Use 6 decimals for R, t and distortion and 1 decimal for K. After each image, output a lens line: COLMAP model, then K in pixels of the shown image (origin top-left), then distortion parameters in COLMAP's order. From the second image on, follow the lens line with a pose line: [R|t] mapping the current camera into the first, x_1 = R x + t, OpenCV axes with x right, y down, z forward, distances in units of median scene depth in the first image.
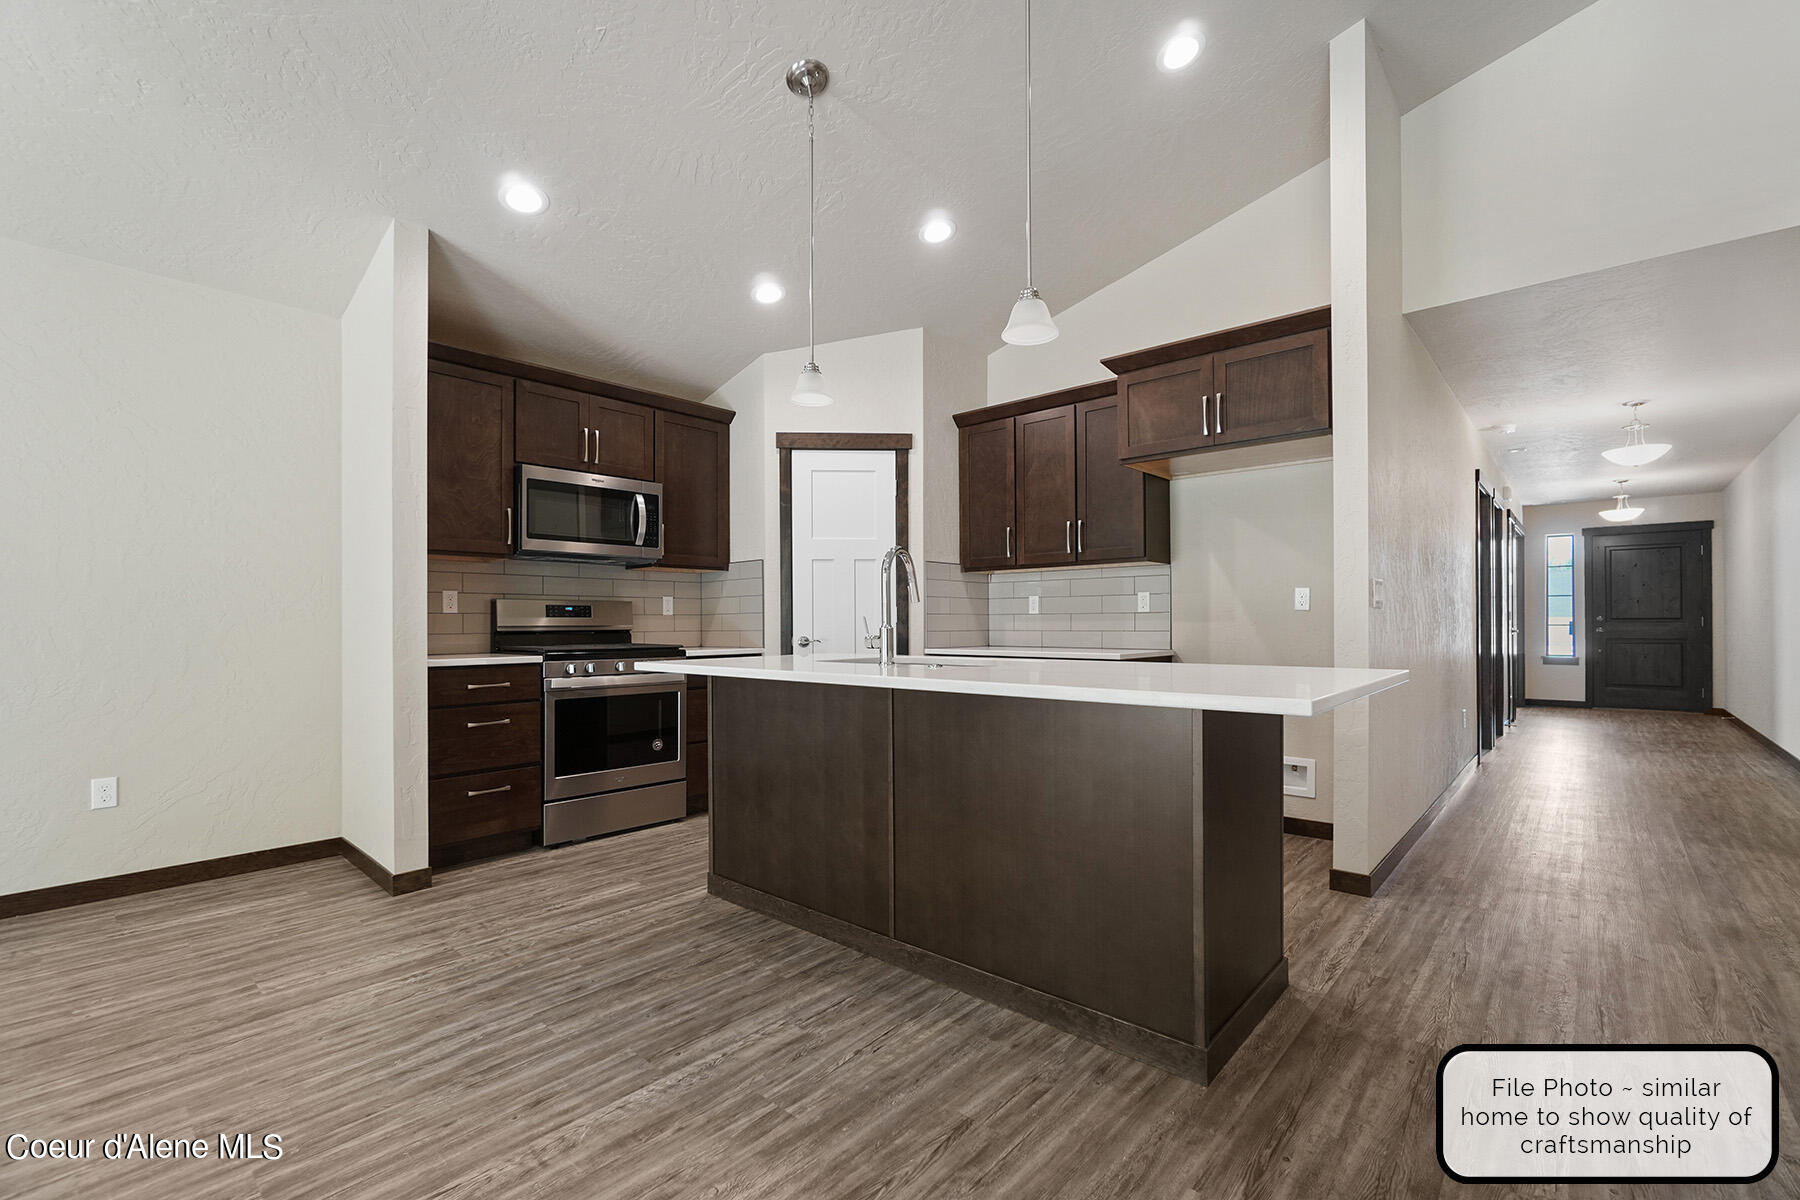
lens RADIAL K [[777.1, 0, 897.6], [0, 777.1, 624.6], [0, 0, 1]] dist [-0.000189, -0.000054]
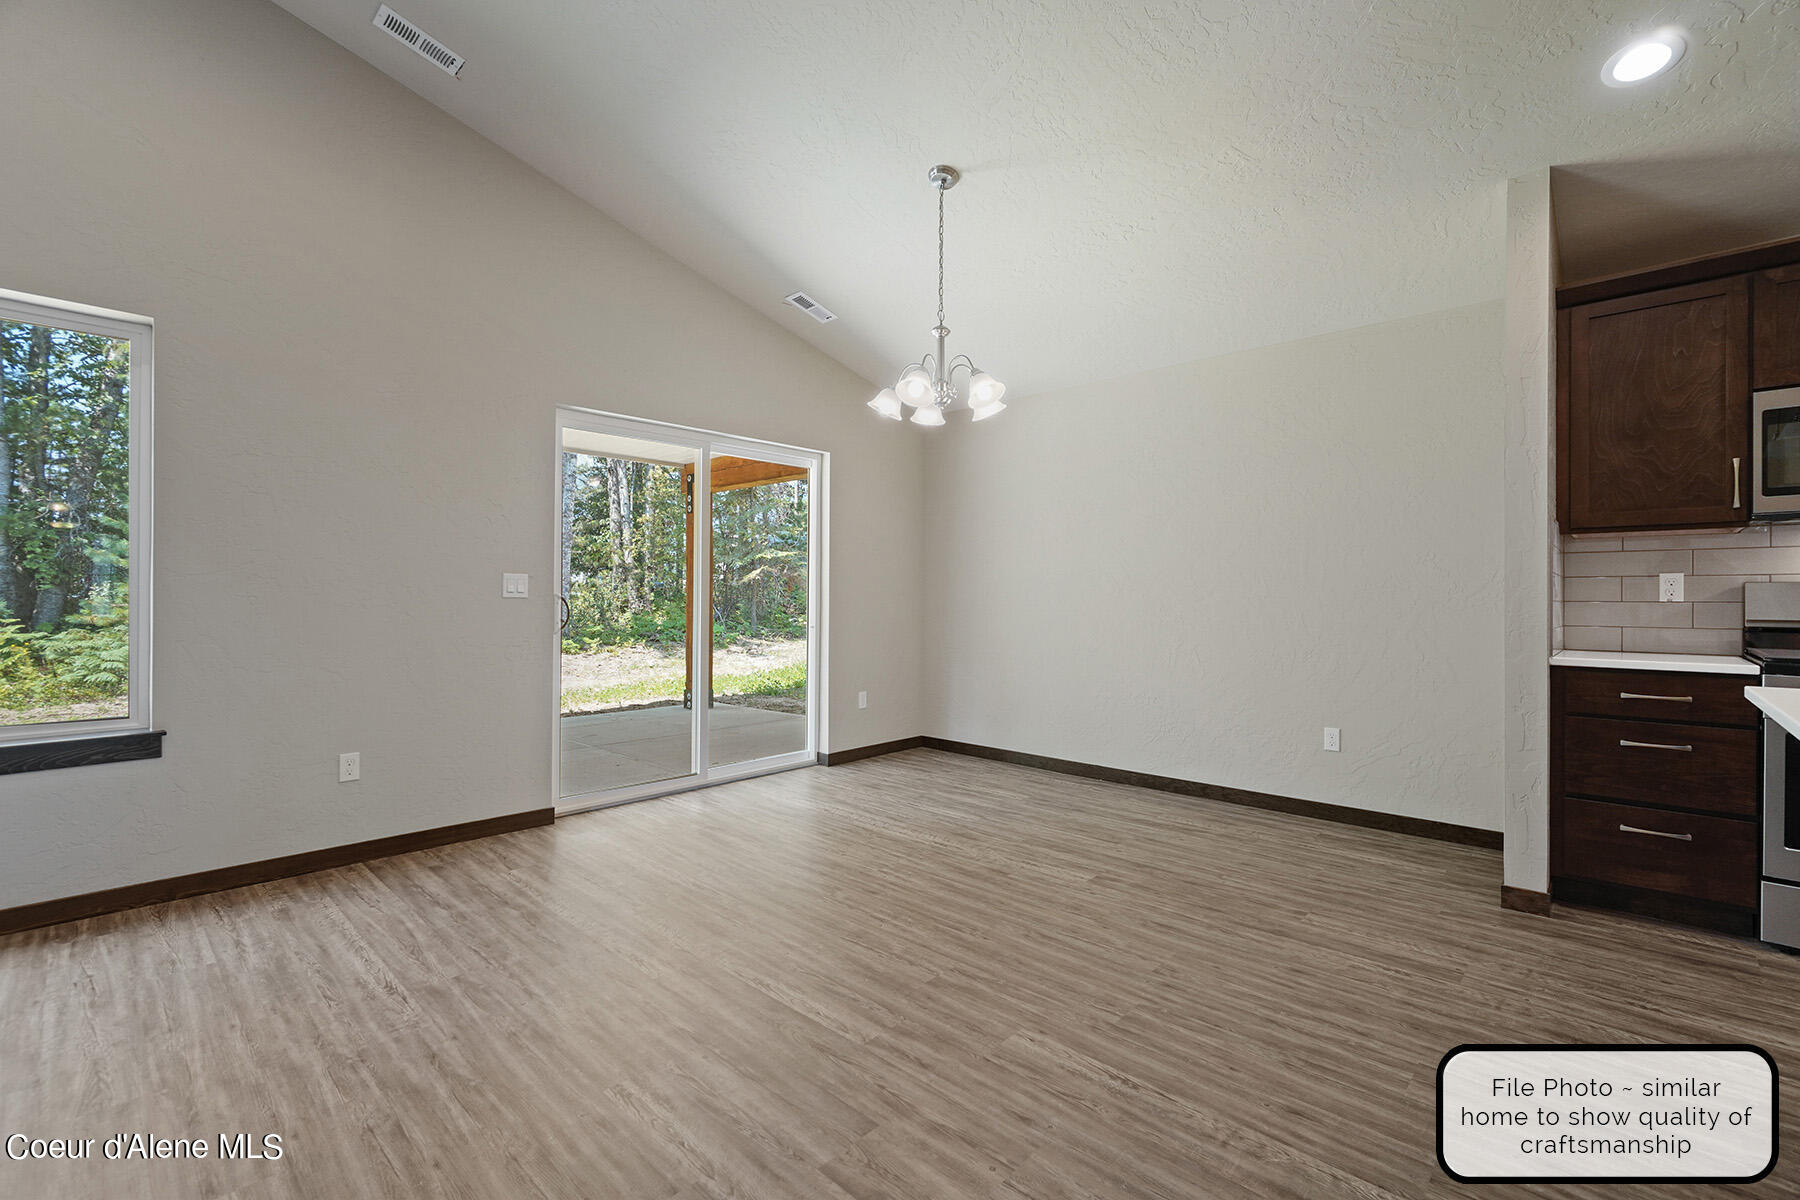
lens RADIAL K [[782.1, 0, 900.0], [0, 782.1, 600.0], [0, 0, 1]] dist [-0.000091, -0.000027]
pose [[-0.024352, 0.005562, -0.999688, 0.342994], [-0.004736, 0.999973, 0.005679, -0.024701], [0.999692, 0.004873, -0.024325, 0.330715]]
